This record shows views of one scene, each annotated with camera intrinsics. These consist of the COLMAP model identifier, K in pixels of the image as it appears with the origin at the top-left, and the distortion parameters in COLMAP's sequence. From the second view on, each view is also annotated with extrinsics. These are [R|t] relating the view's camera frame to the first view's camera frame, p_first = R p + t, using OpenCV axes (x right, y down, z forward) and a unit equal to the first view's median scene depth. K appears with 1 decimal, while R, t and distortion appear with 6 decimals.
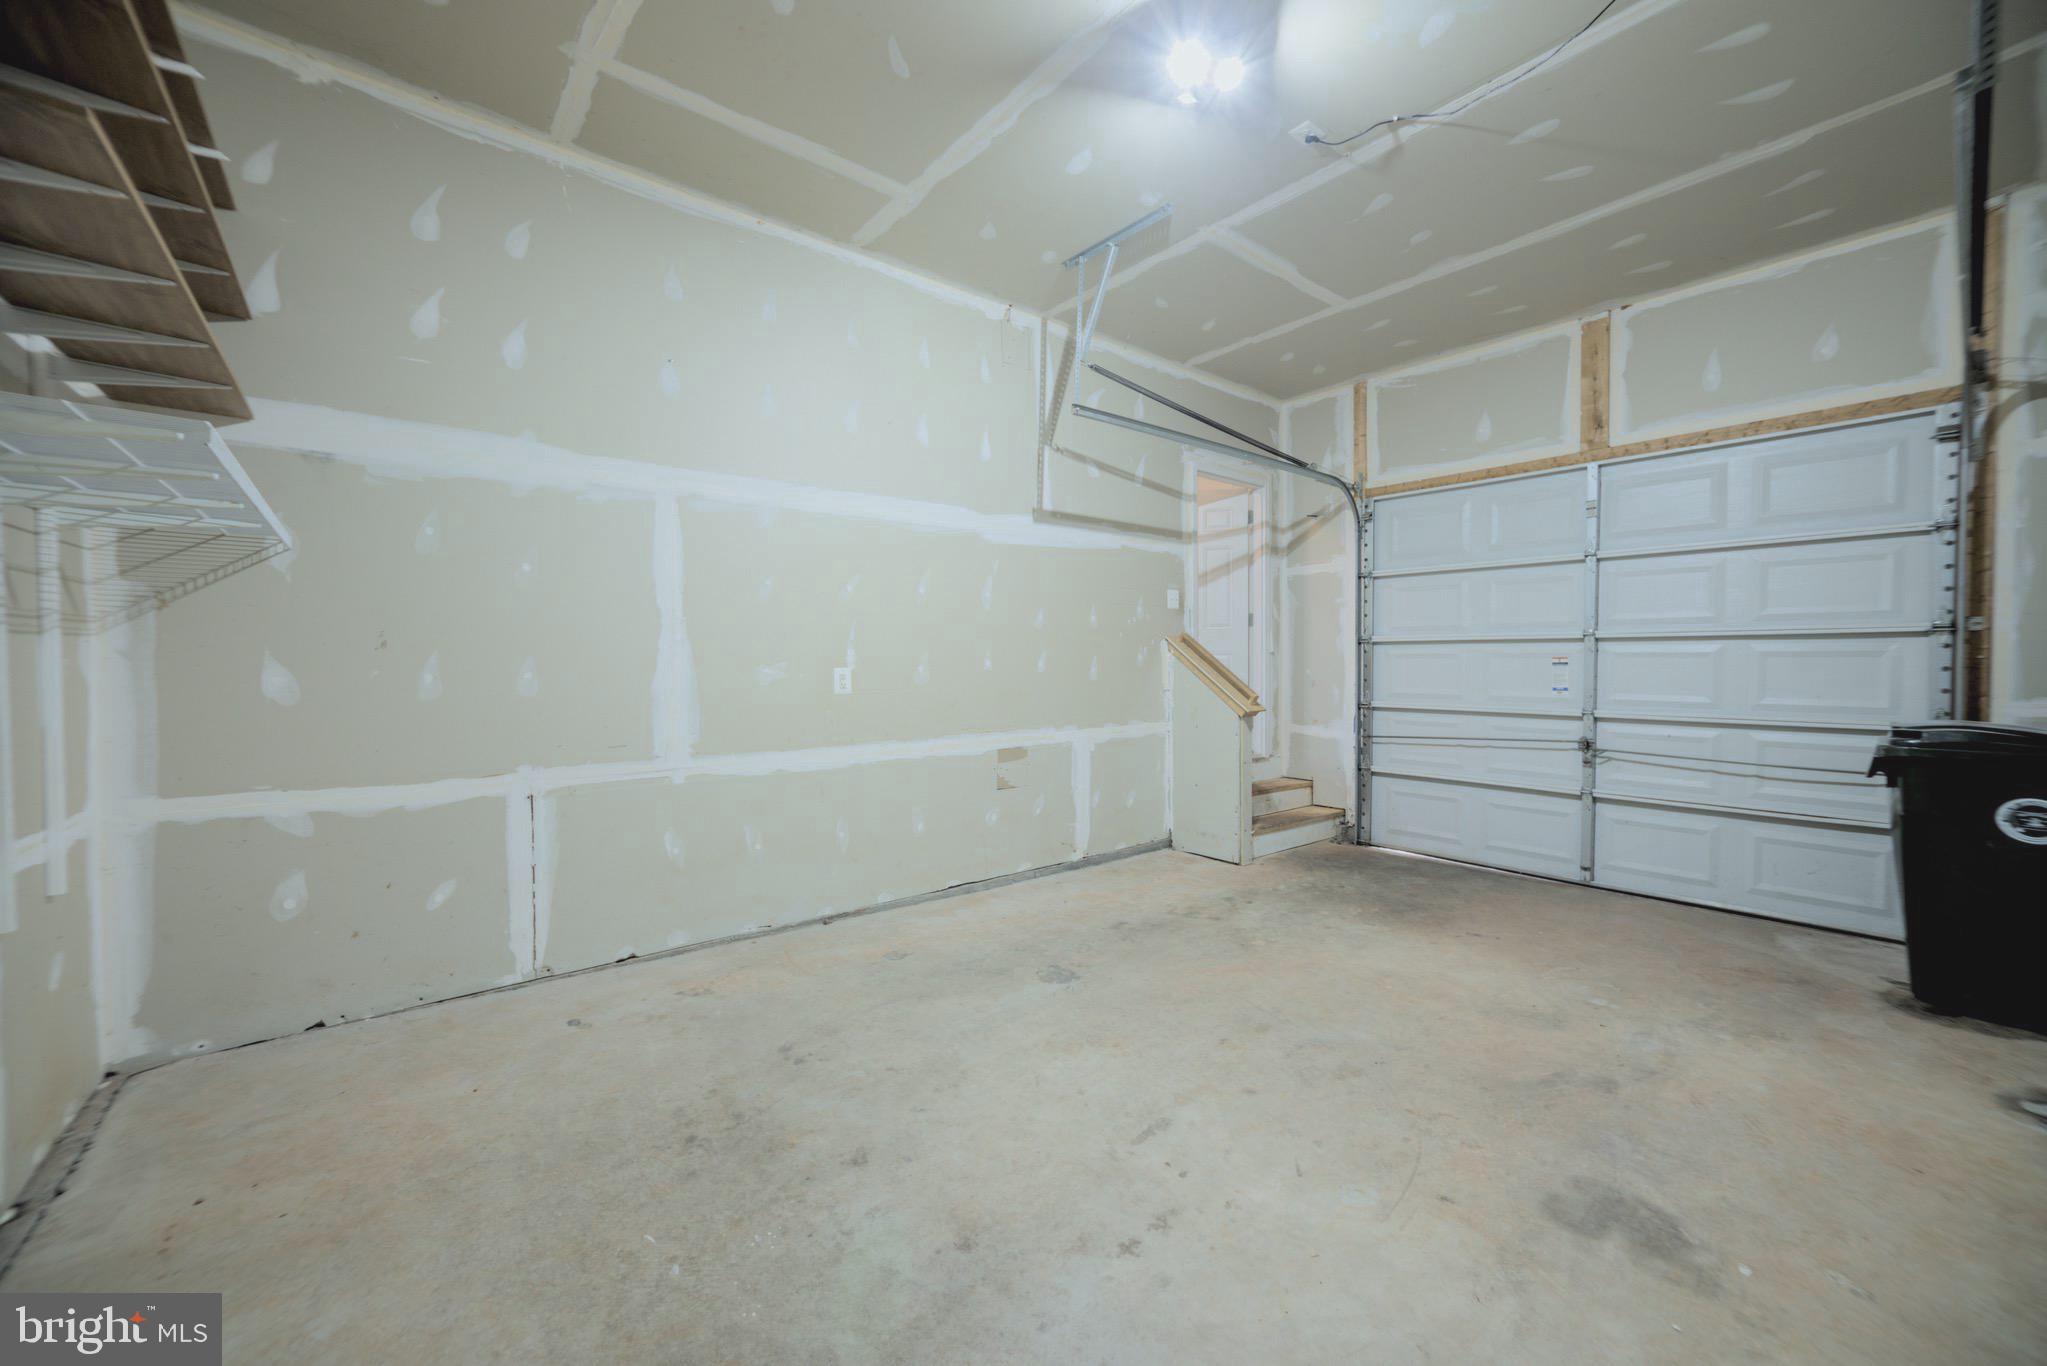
lens RADIAL K [[799.3, 0, 1038.2], [0, 799.3, 681.7], [0, 0, 1]] dist [-0.006651, 0.000377]
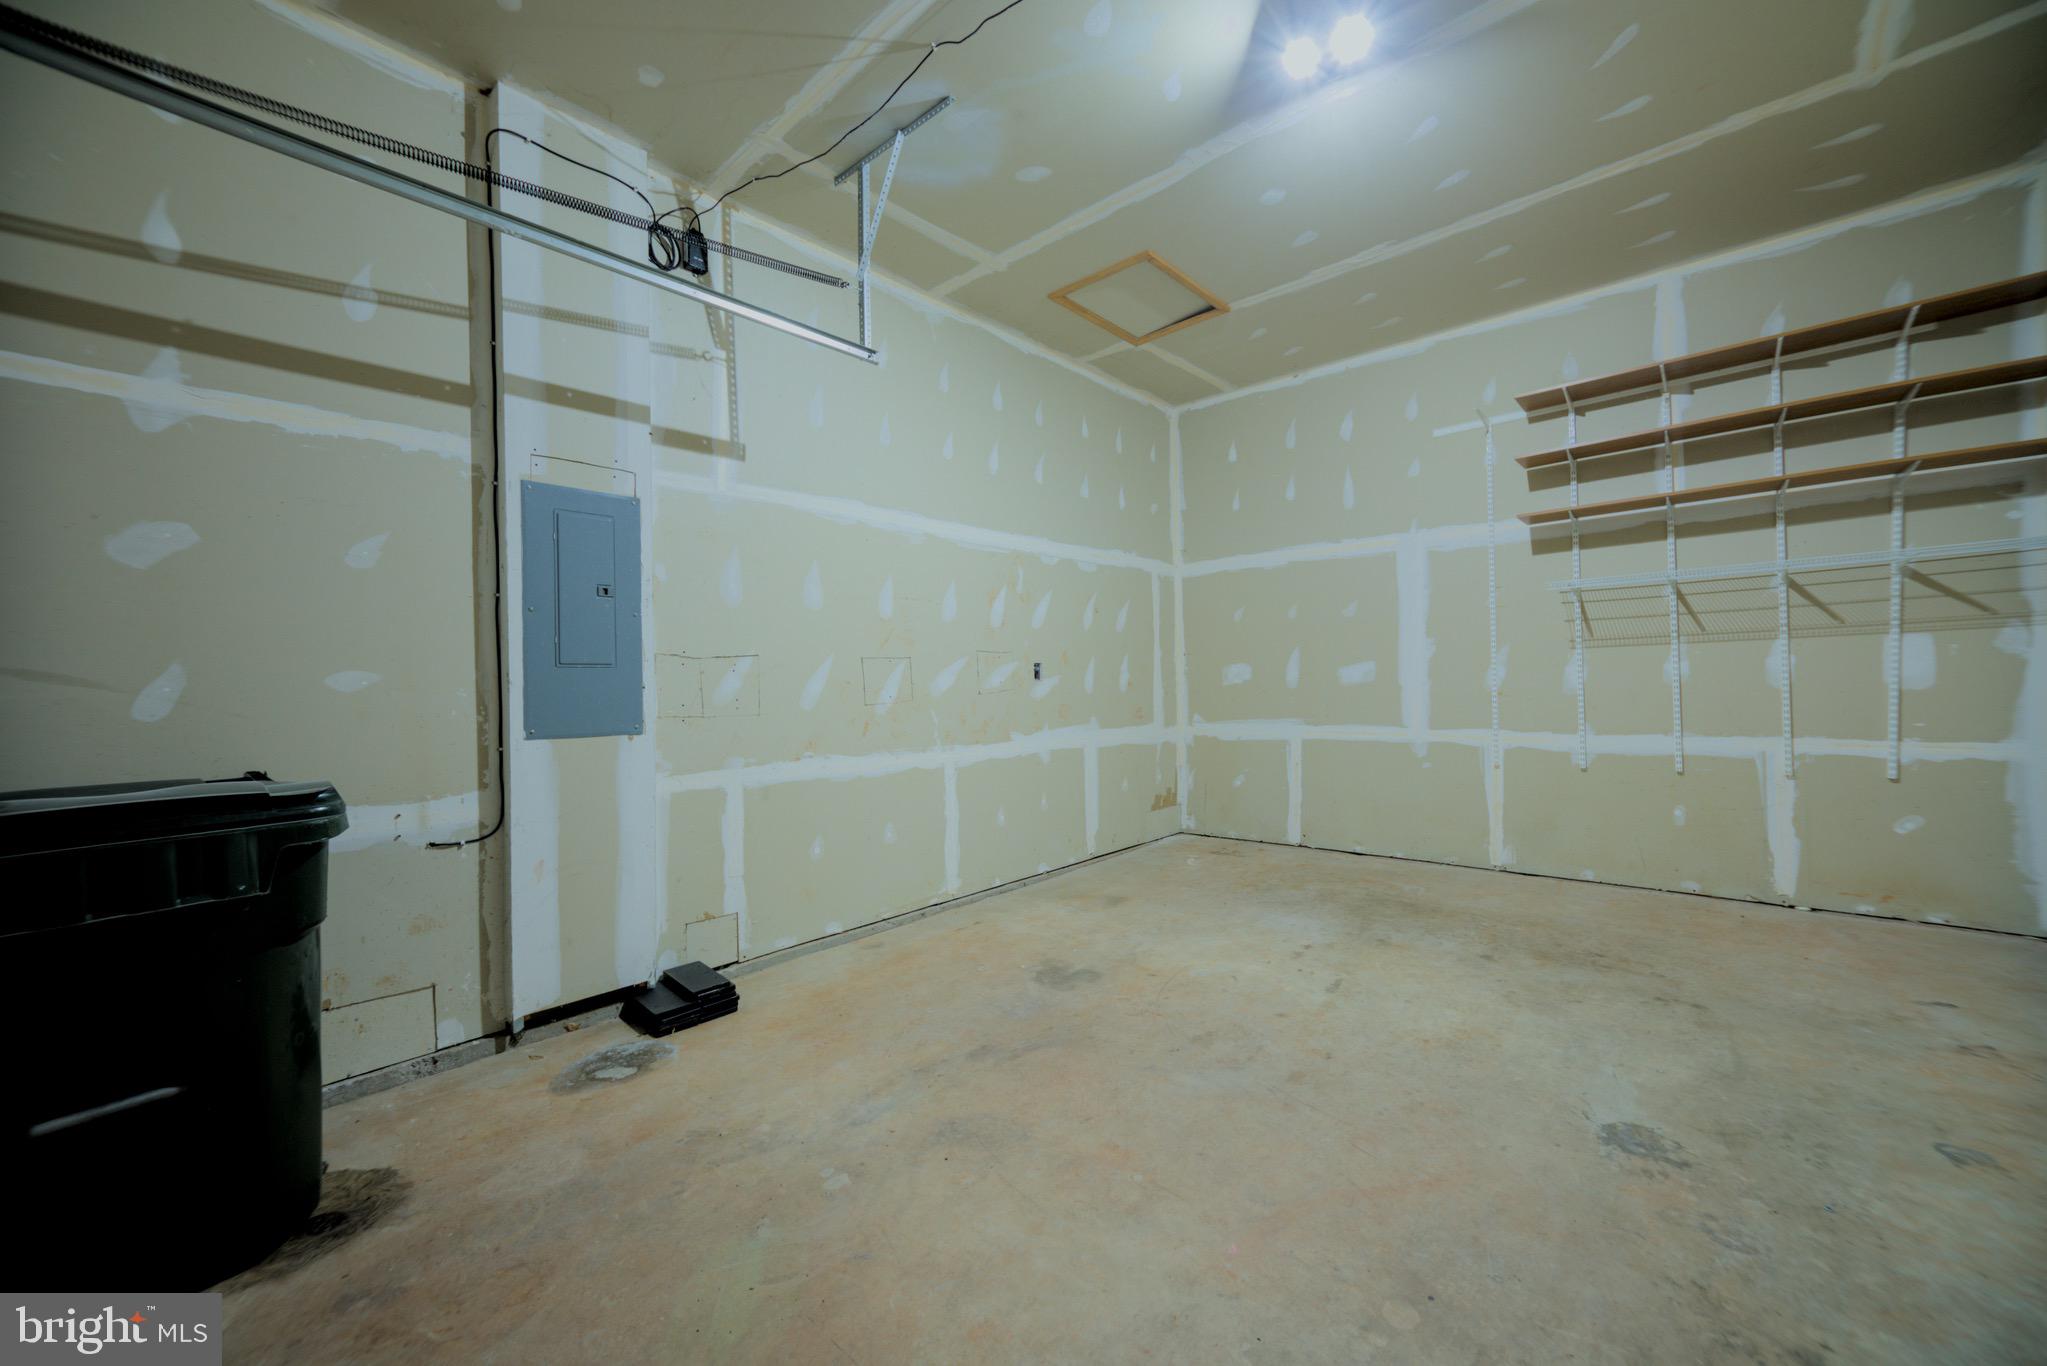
lens RADIAL K [[799.3, 0, 1038.2], [0, 799.3, 681.7], [0, 0, 1]] dist [-0.006651, 0.000377]
pose [[-0.988012, 0.029107, -0.151611, 0.744304], [0.026343, 0.999449, 0.020207, -0.027137], [0.152116, 0.015971, -0.988234, 1.983363]]
